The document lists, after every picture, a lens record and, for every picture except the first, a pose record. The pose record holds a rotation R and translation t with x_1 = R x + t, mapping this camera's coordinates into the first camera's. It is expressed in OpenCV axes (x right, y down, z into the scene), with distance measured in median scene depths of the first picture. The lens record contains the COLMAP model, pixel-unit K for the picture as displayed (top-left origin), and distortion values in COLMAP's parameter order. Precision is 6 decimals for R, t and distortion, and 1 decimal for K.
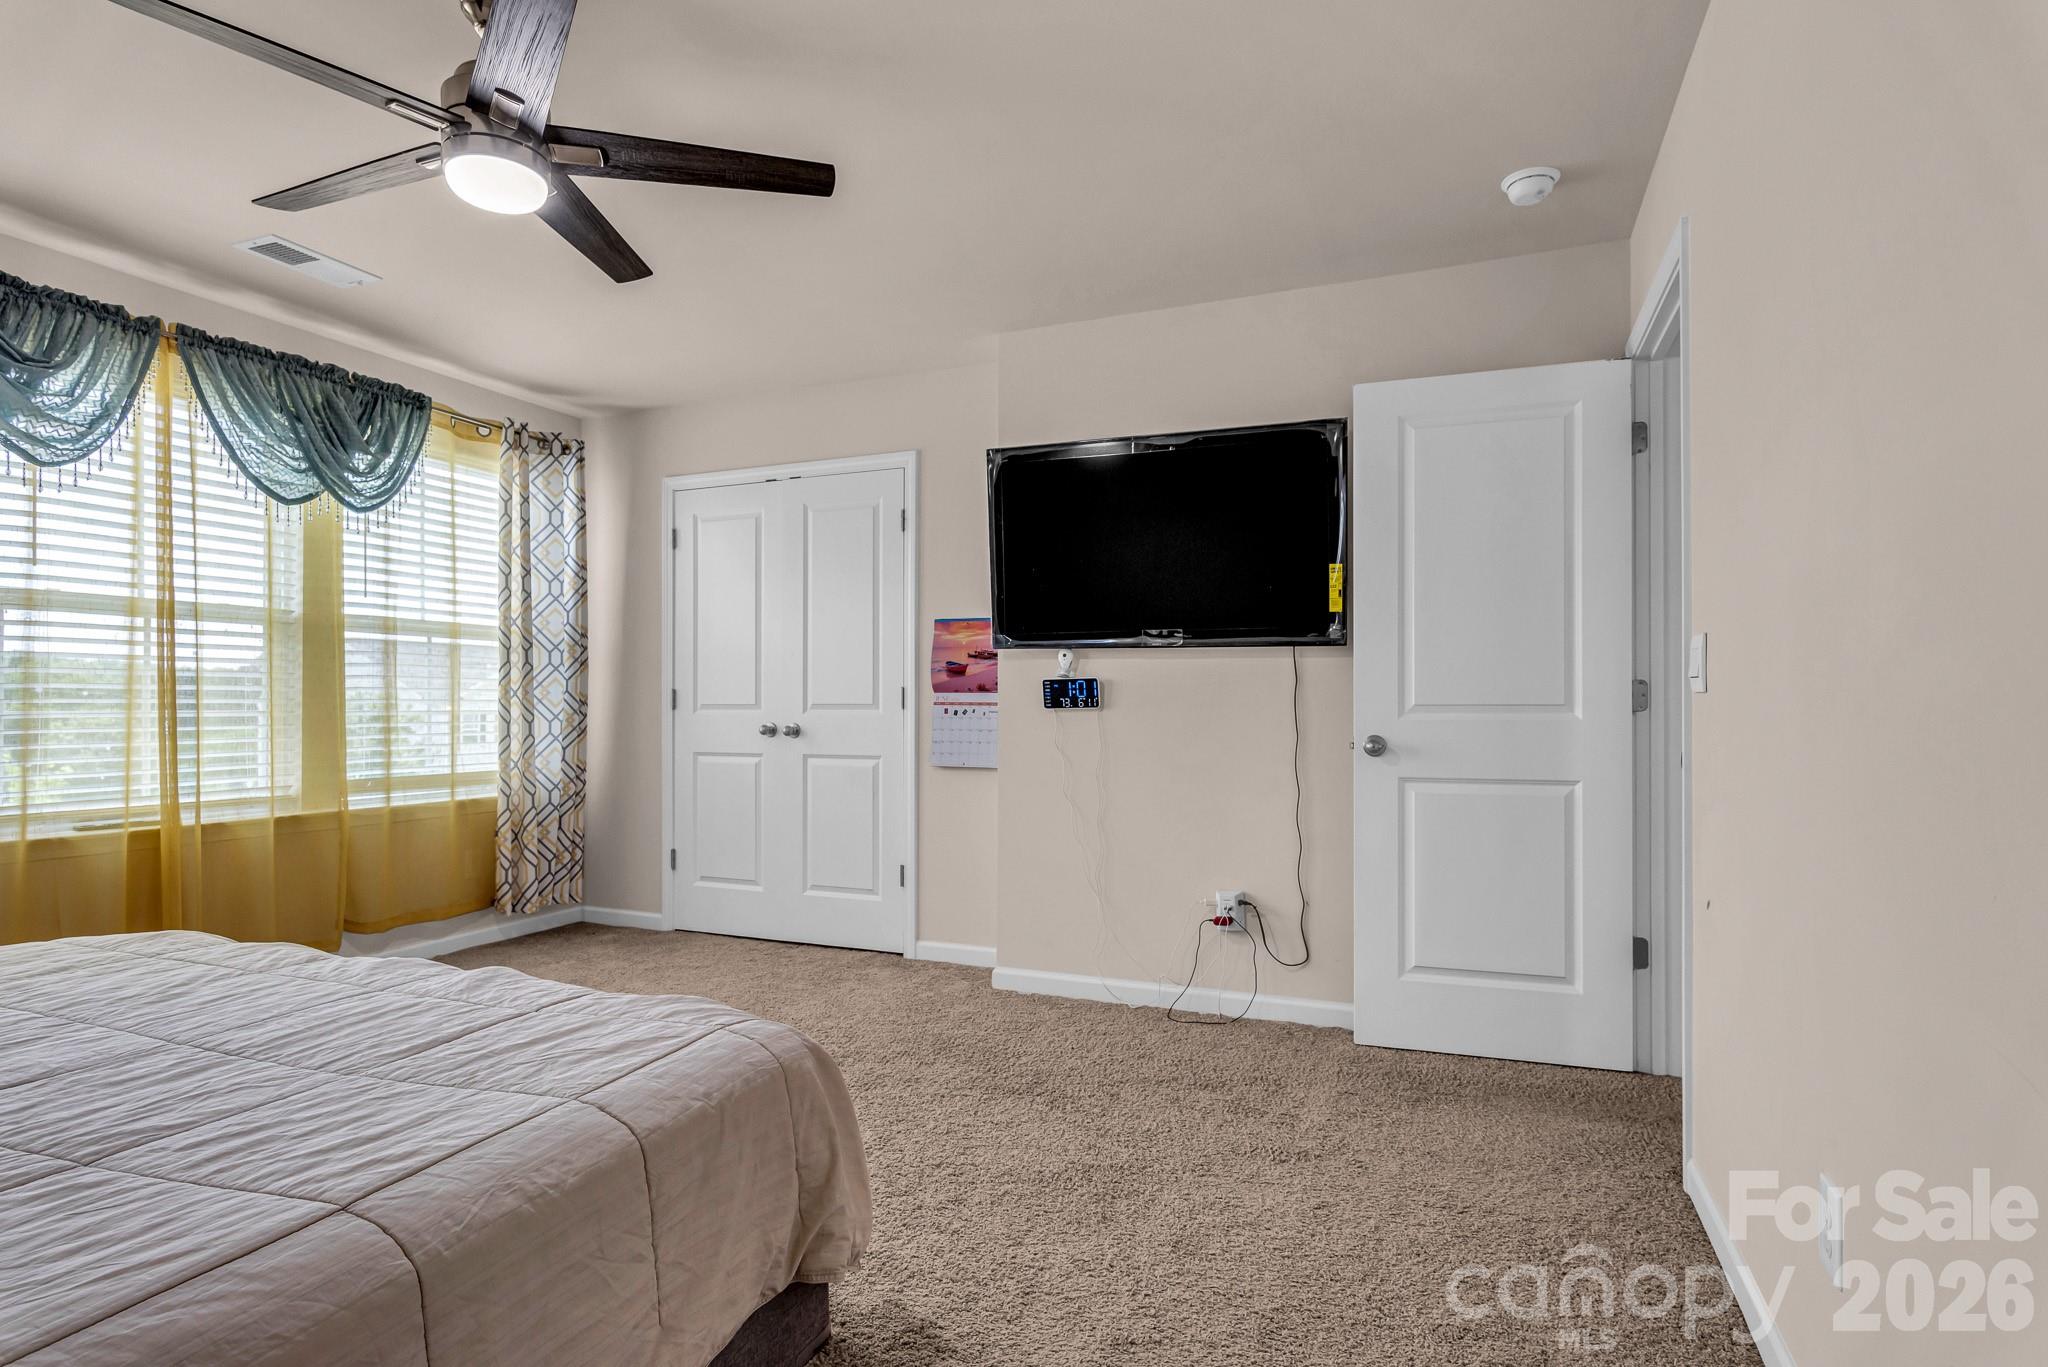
lens RADIAL K [[1039.5, 0, 1025.9], [0, 1039.5, 696.0], [0, 0, 1]] dist [0.000847, 0.000279]
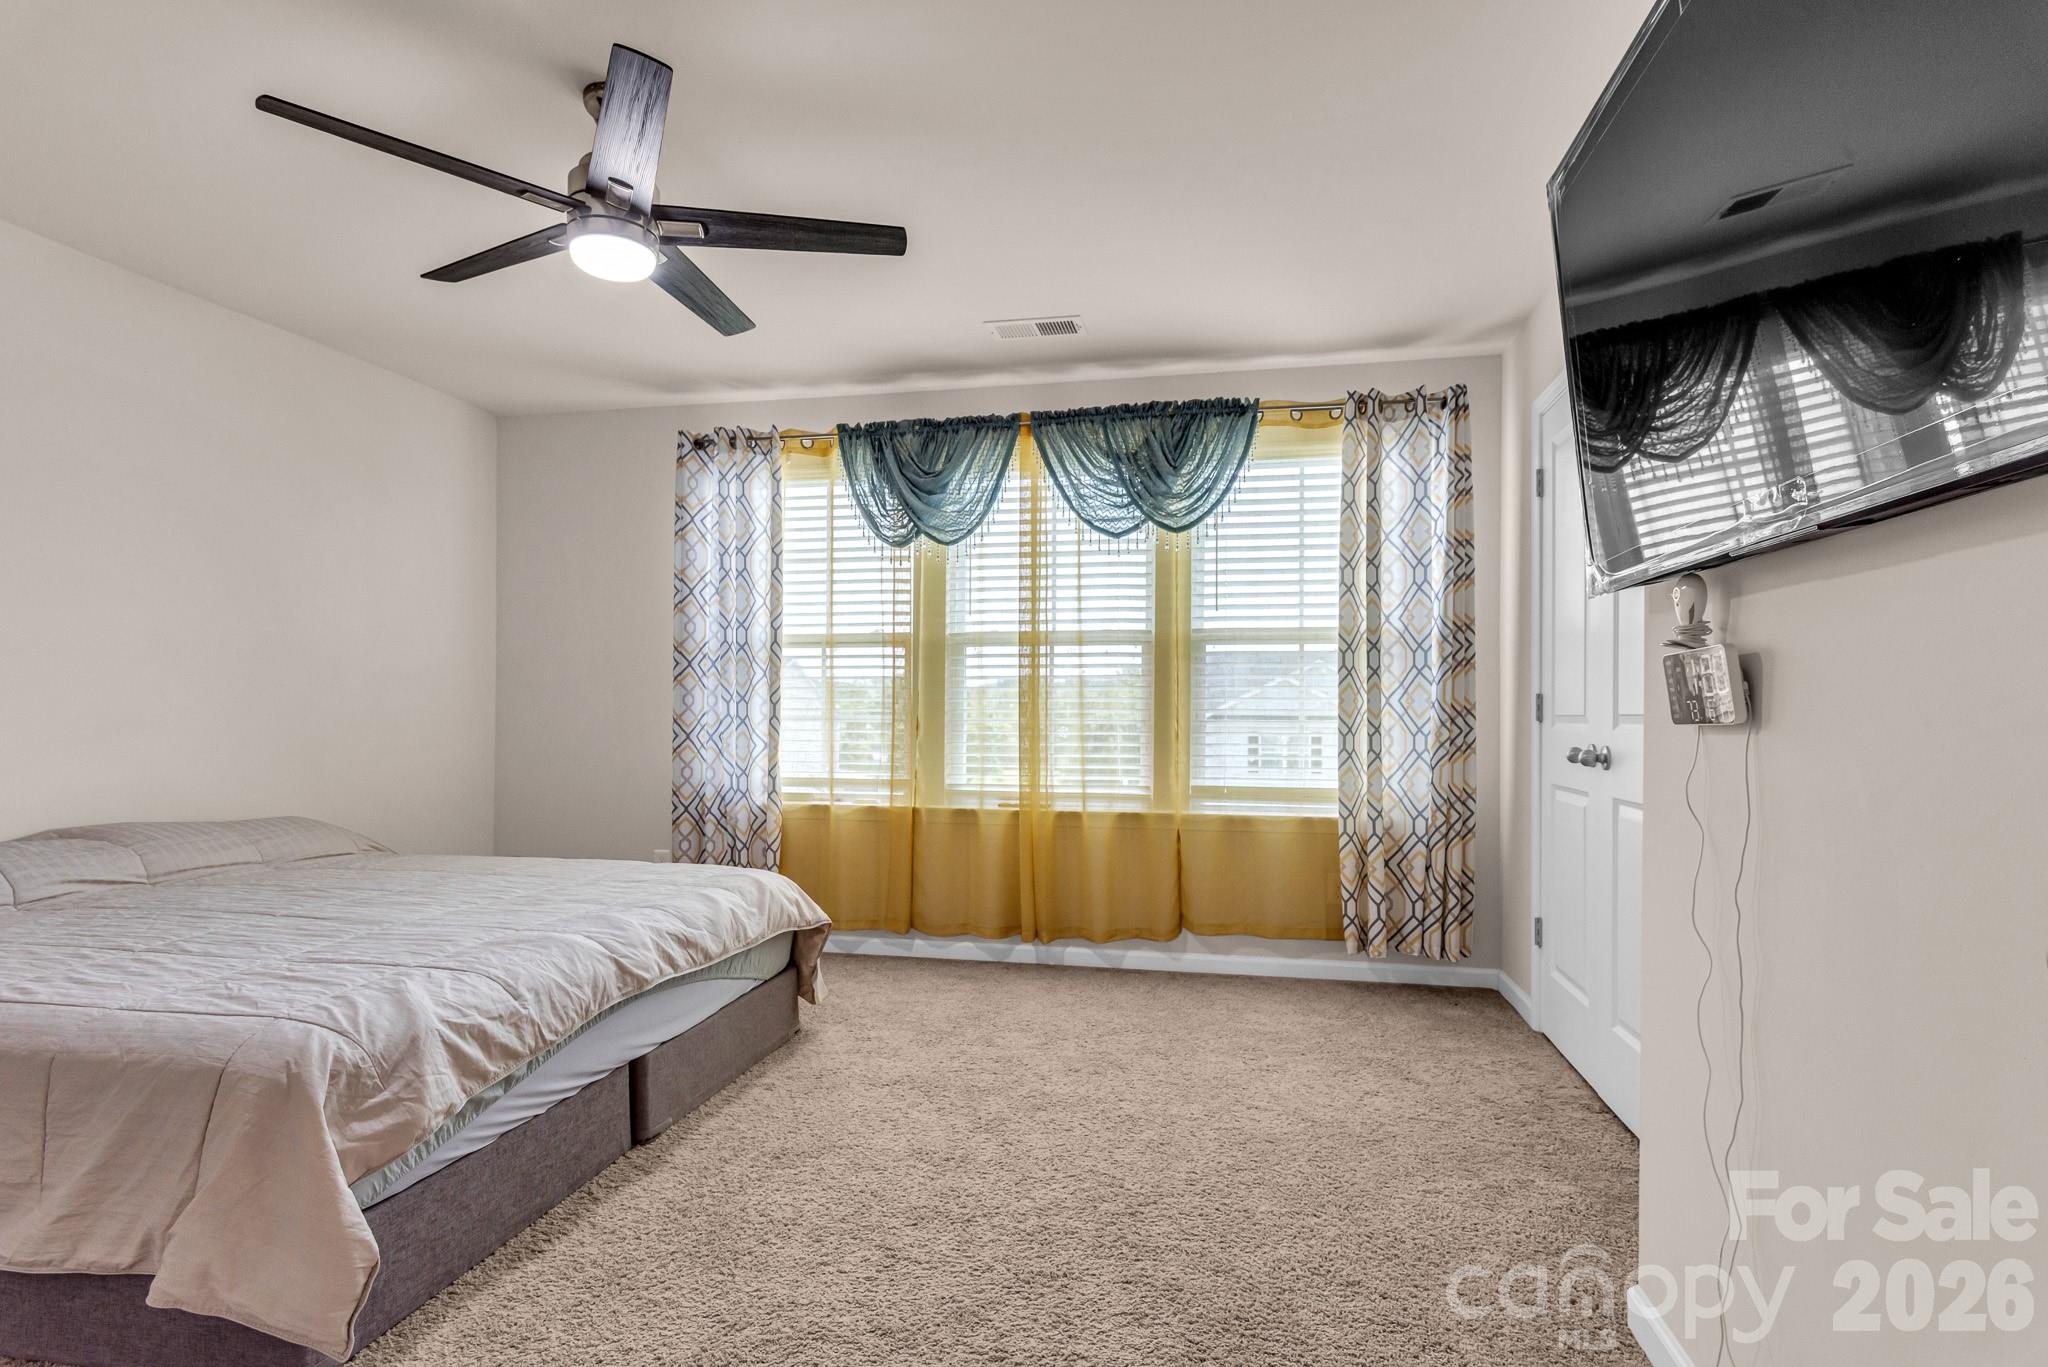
lens RADIAL K [[1042.9, 0, 1025.8], [0, 1042.9, 713.5], [0, 0, 1]] dist [0.001498, 0.000175]
pose [[0.193932, -0.001852, -0.981013, 0.371399], [0.003616, 0.999993, -0.001174, 0.008564], [0.981008, -0.003319, 0.193937, 0.650327]]
